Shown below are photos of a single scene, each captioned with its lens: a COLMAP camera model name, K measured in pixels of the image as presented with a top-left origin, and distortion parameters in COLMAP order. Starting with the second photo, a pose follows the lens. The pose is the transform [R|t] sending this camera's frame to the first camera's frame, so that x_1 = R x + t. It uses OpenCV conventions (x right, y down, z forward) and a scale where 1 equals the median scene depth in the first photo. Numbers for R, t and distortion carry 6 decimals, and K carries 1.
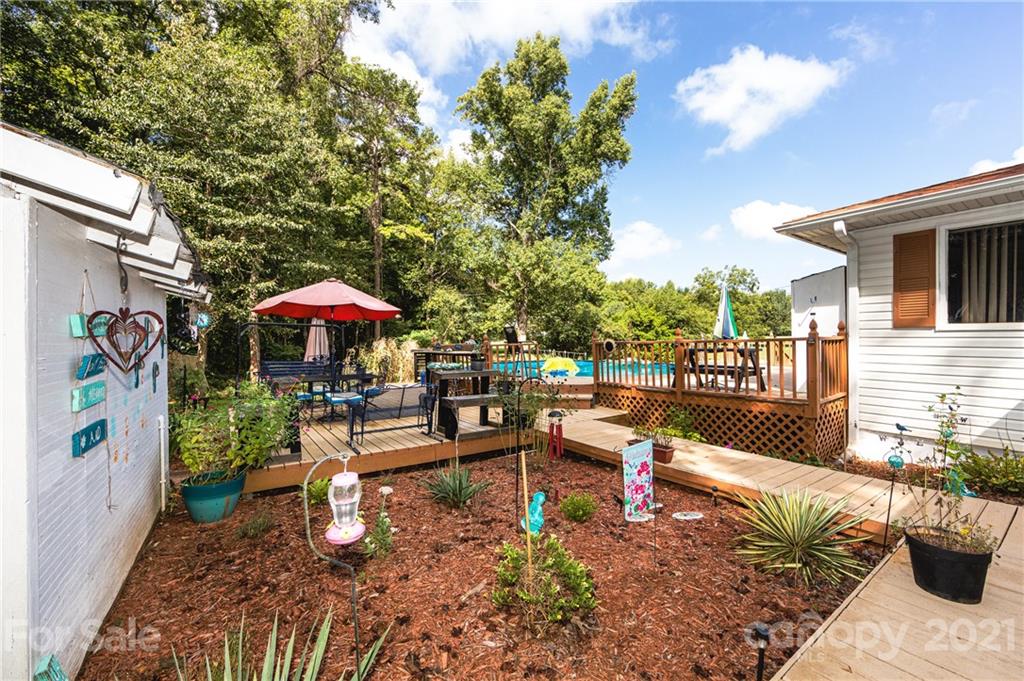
lens RADIAL K [[402.4, 0, 512.7], [0, 402.4, 342.6], [0, 0, 1]] dist [-0.002565, -0.000149]
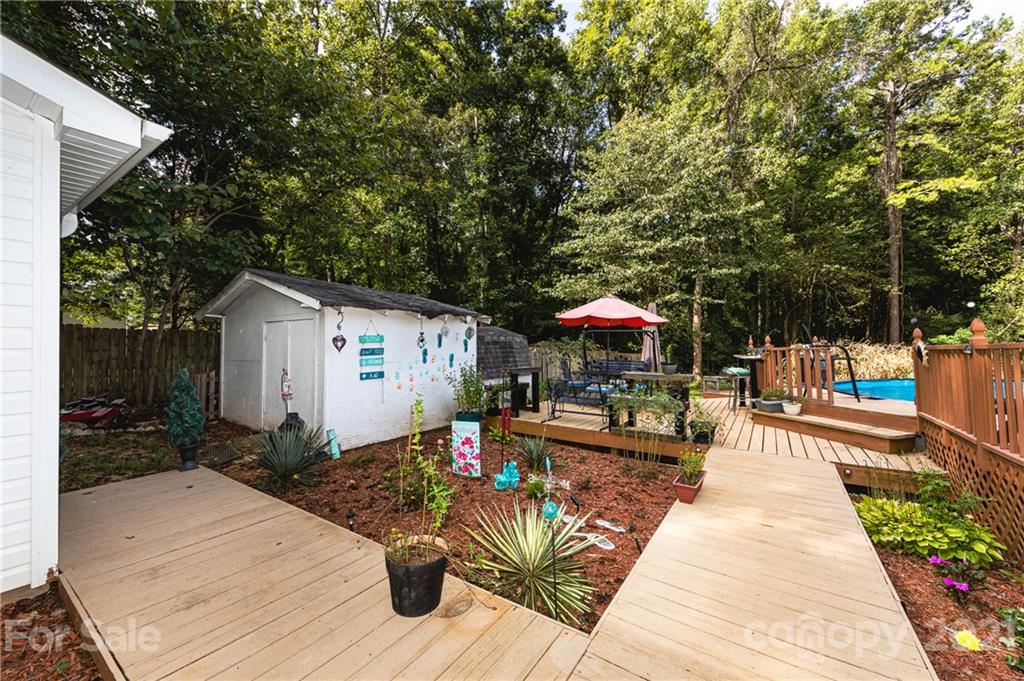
lens RADIAL K [[402.8, 0, 512.0], [0, 402.8, 347.1], [0, 0, 1]] dist [-0.000417, 0.000097]
pose [[0.356073, 0.006653, -0.934434, 0.316530], [-0.004499, 0.999975, 0.005405, 0.000110], [0.934447, 0.002279, 0.356094, 0.134398]]
